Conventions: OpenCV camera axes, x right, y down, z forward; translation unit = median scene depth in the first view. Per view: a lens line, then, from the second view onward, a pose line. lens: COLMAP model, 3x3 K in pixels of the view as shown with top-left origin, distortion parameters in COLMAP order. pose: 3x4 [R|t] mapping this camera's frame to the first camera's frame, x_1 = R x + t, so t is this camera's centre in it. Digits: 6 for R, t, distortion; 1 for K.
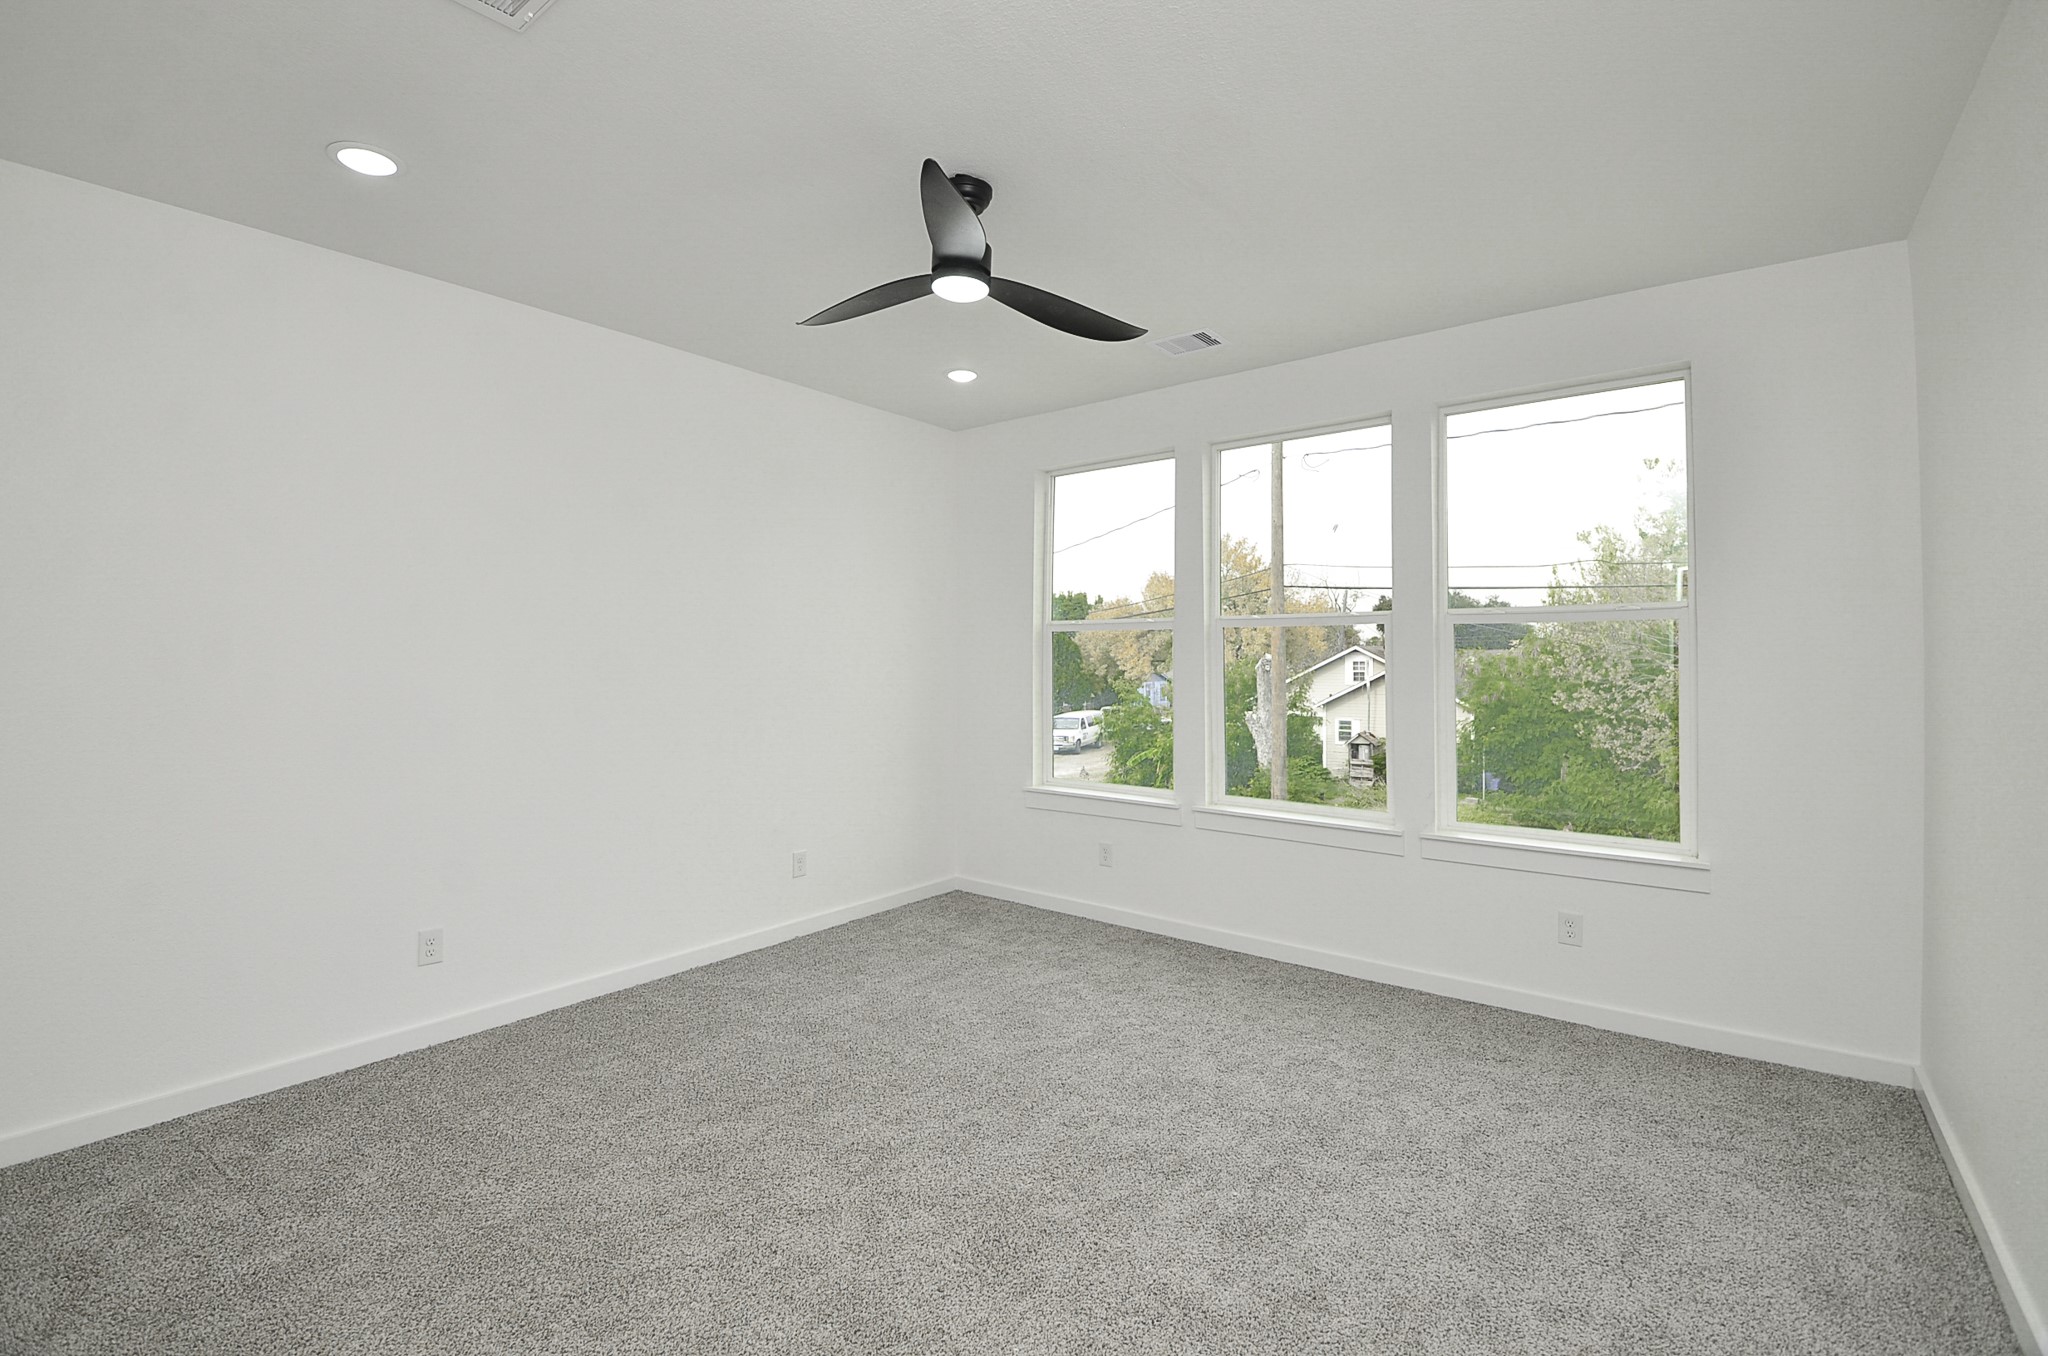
lens RADIAL K [[906.5, 0, 1008.0], [0, 906.5, 646.9], [0, 0, 1]] dist [0.029182, -0.037557]
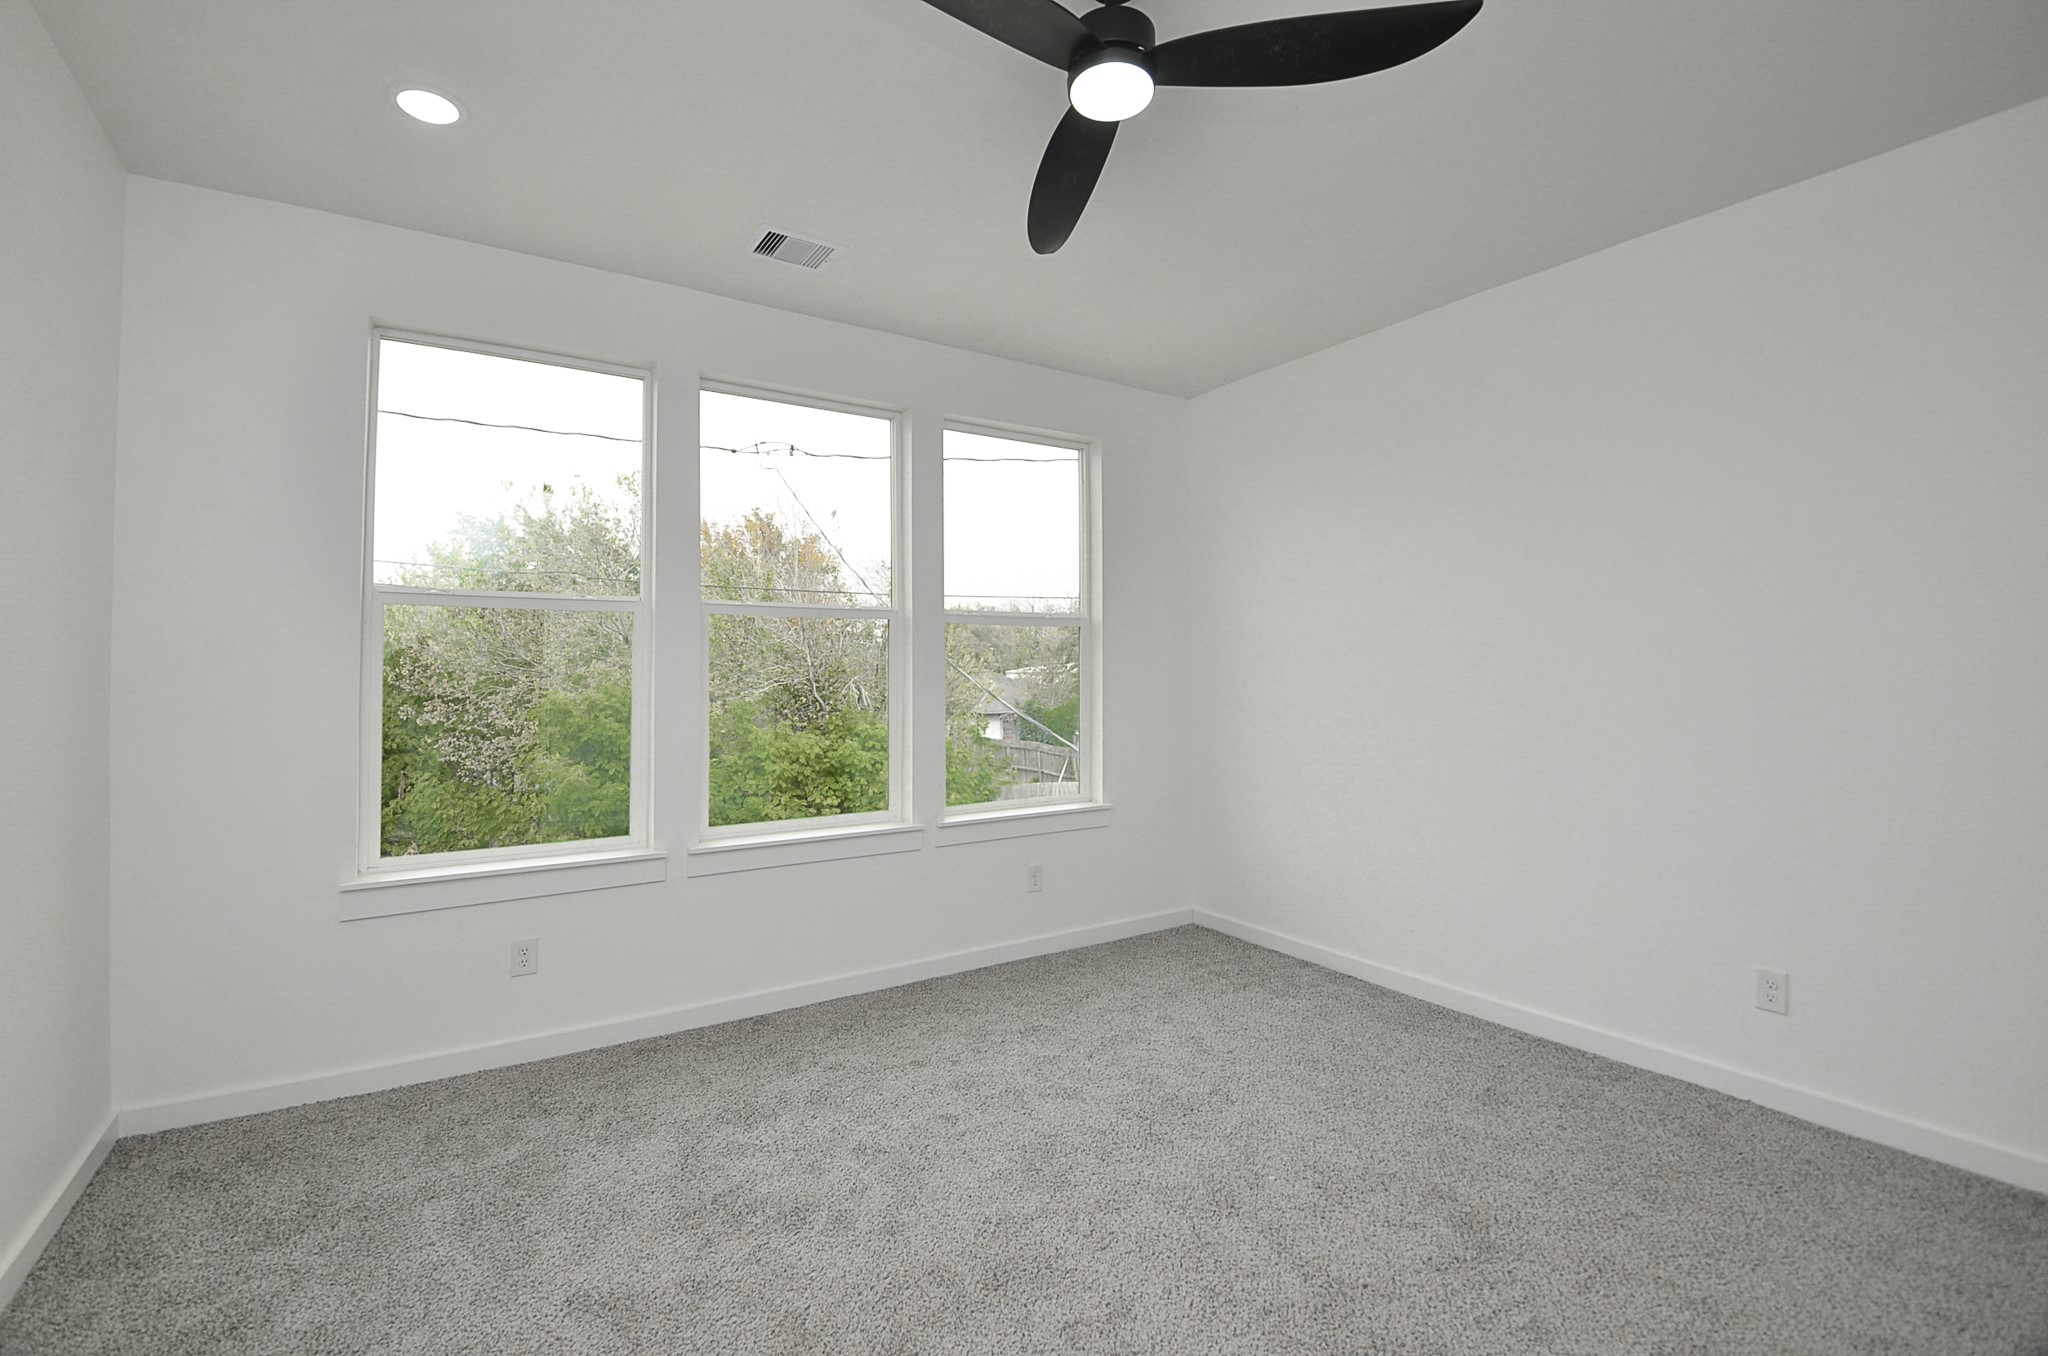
lens RADIAL K [[906.5, 0, 1008.0], [0, 906.5, 646.9], [0, 0, 1]] dist [0.029182, -0.037557]
pose [[0.321061, 0.025830, 0.946706, -0.453320], [-0.009870, 0.999665, -0.023928, 0.025131], [-0.947007, -0.001662, 0.321208, 0.536061]]
